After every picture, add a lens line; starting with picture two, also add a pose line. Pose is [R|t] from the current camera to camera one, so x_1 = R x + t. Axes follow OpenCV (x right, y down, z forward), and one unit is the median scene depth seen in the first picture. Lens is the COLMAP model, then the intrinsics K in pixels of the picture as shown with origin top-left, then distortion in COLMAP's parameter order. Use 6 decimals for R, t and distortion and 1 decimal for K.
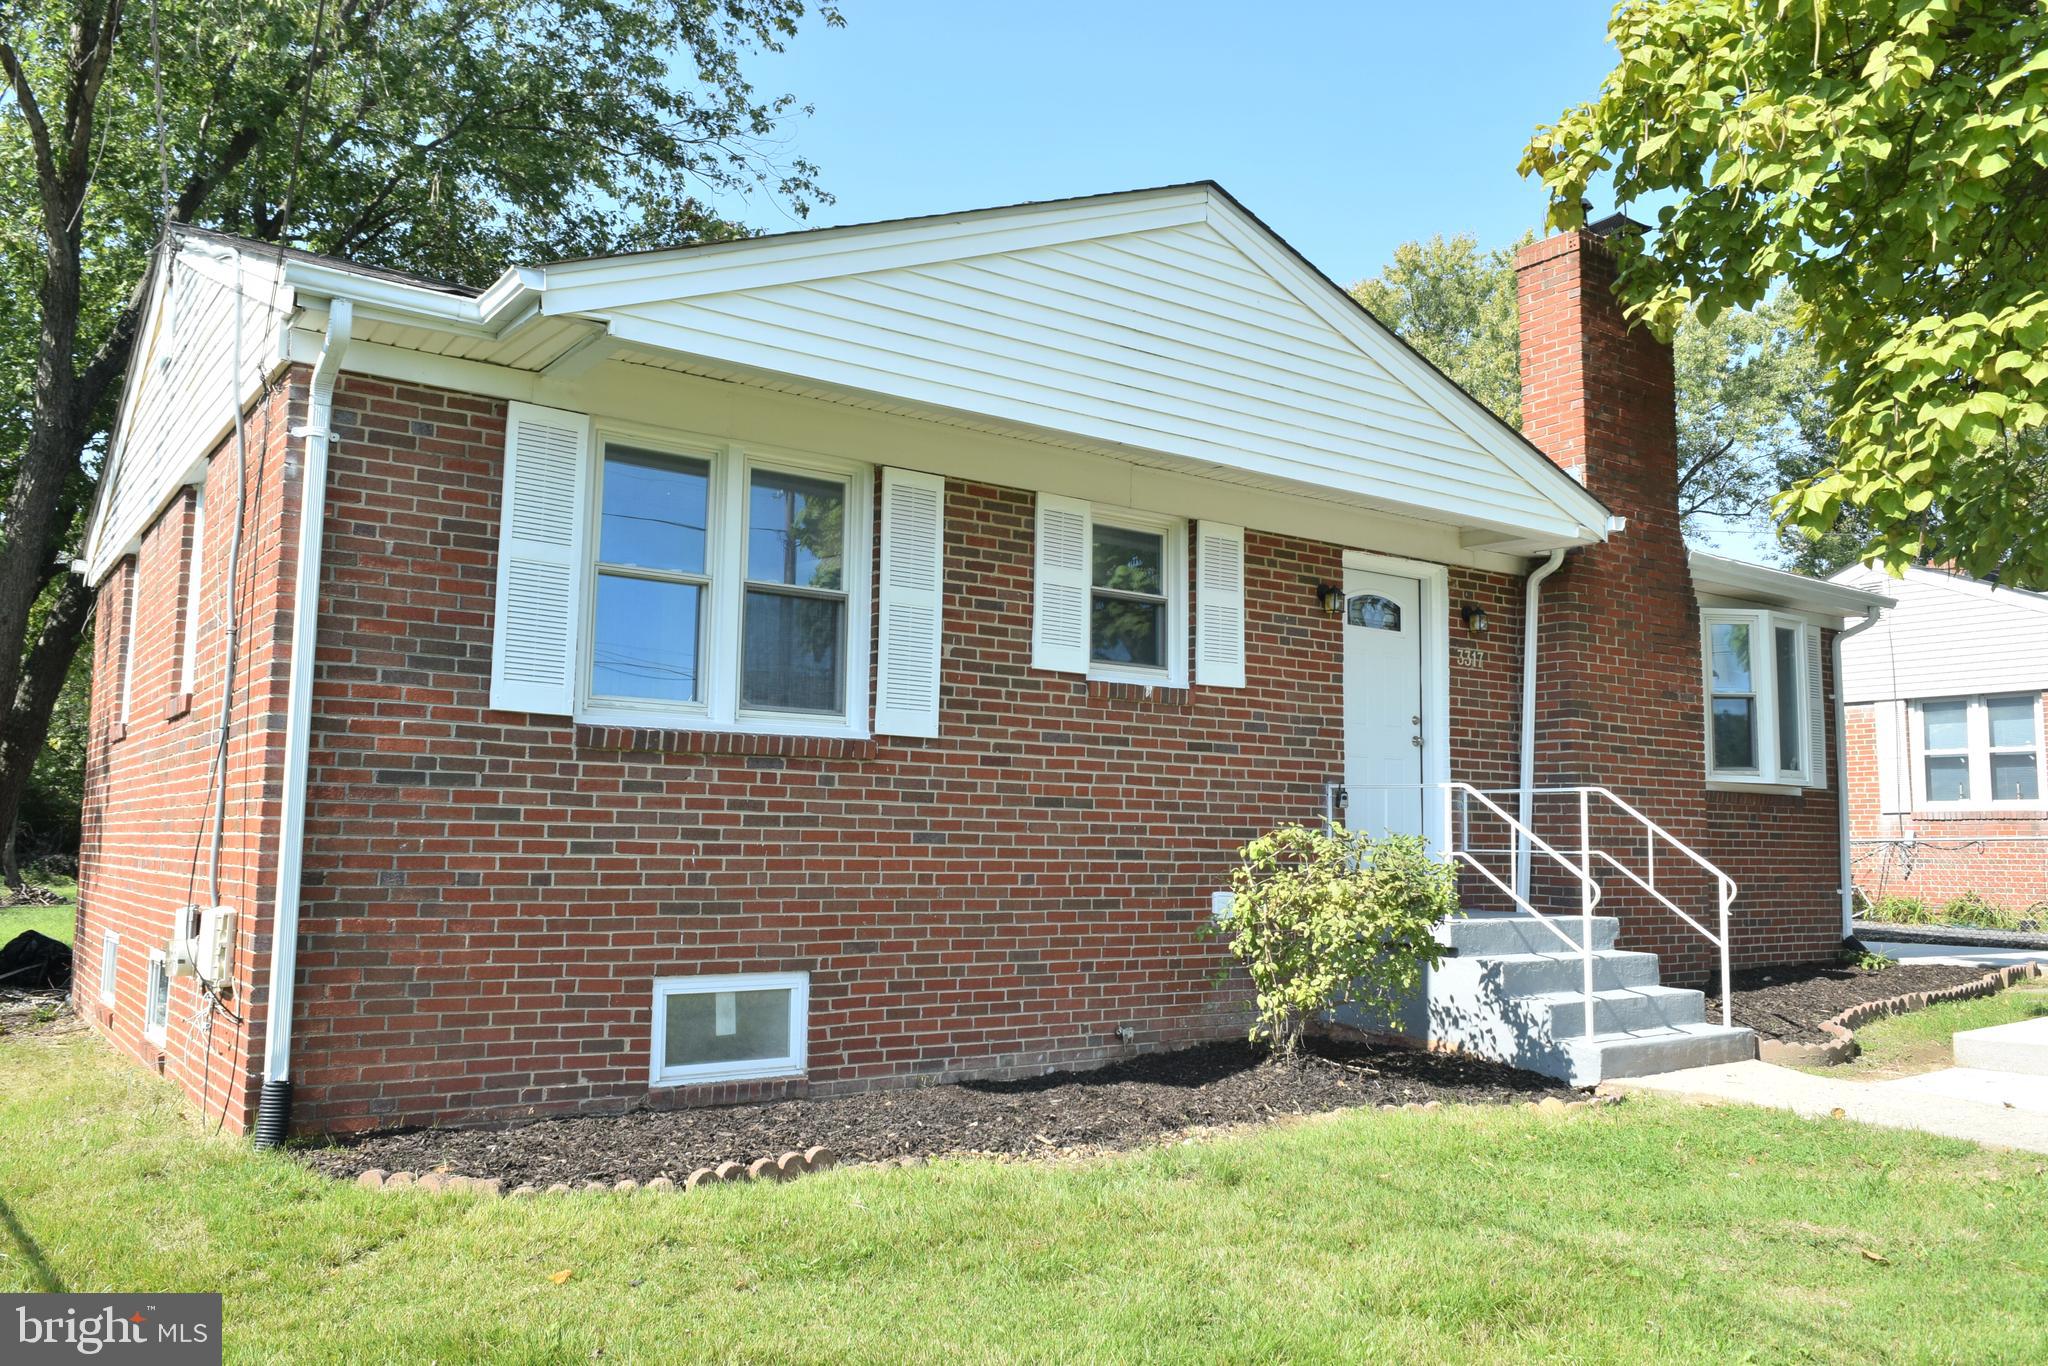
lens RADIAL K [[1591.2, 0, 1022.2], [0, 1591.2, 680.3], [0, 0, 1]] dist [-0.015282, 0.008471]
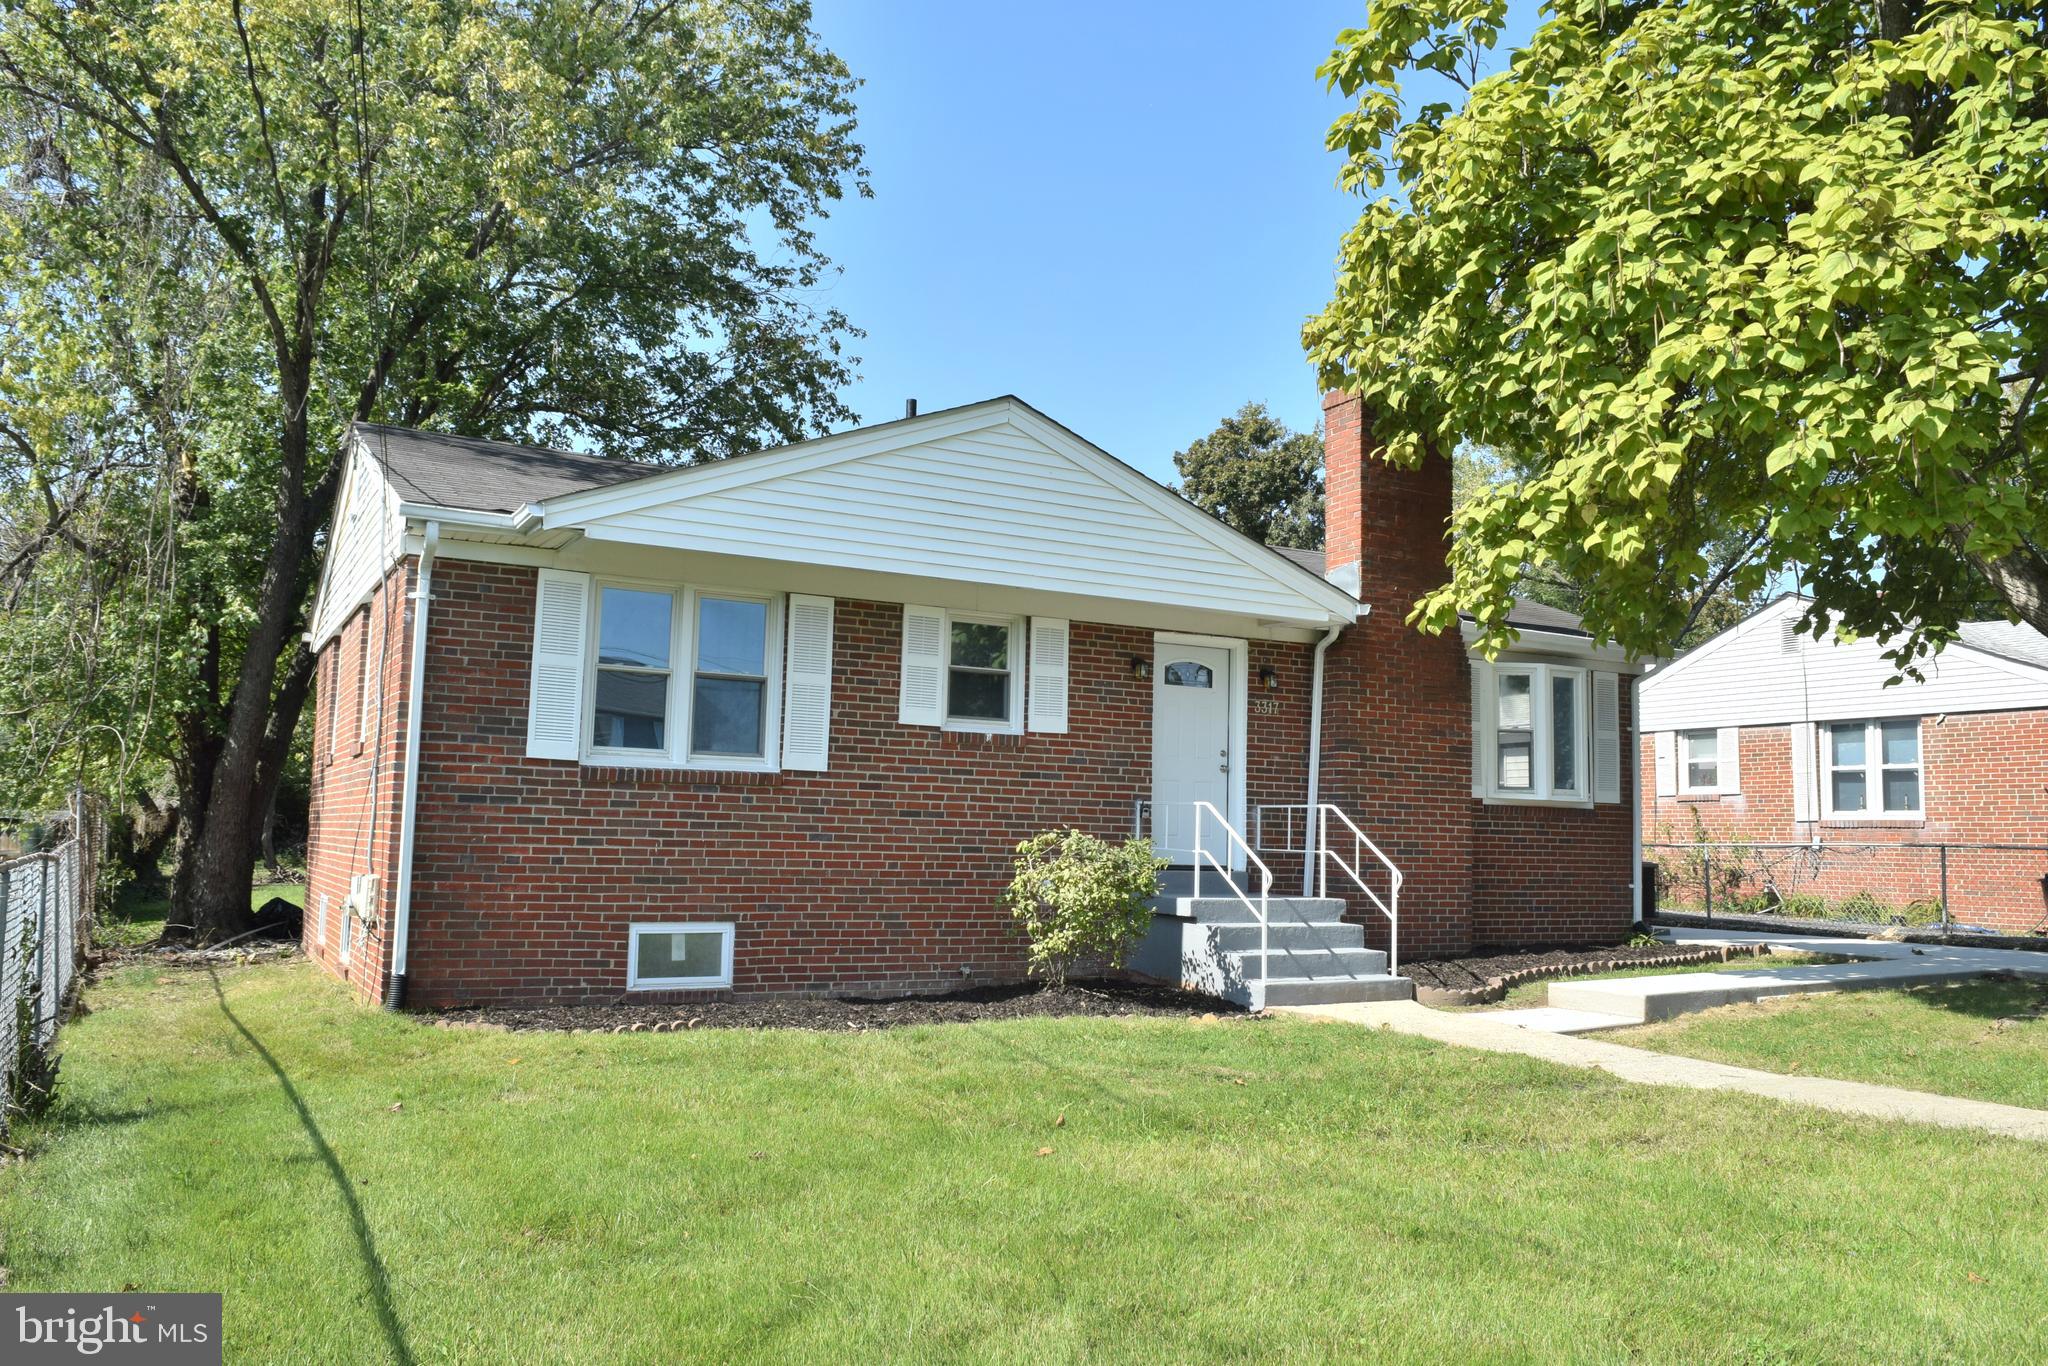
lens RADIAL K [[1591.2, 0, 1026.9], [0, 1591.2, 682.0], [0, 0, 1]] dist [-0.015282, 0.008471]
pose [[0.992129, -0.002681, -0.125192, 0.315786], [0.003217, 0.999987, 0.004074, -0.052842], [0.125179, -0.004445, 0.992124, -0.466072]]
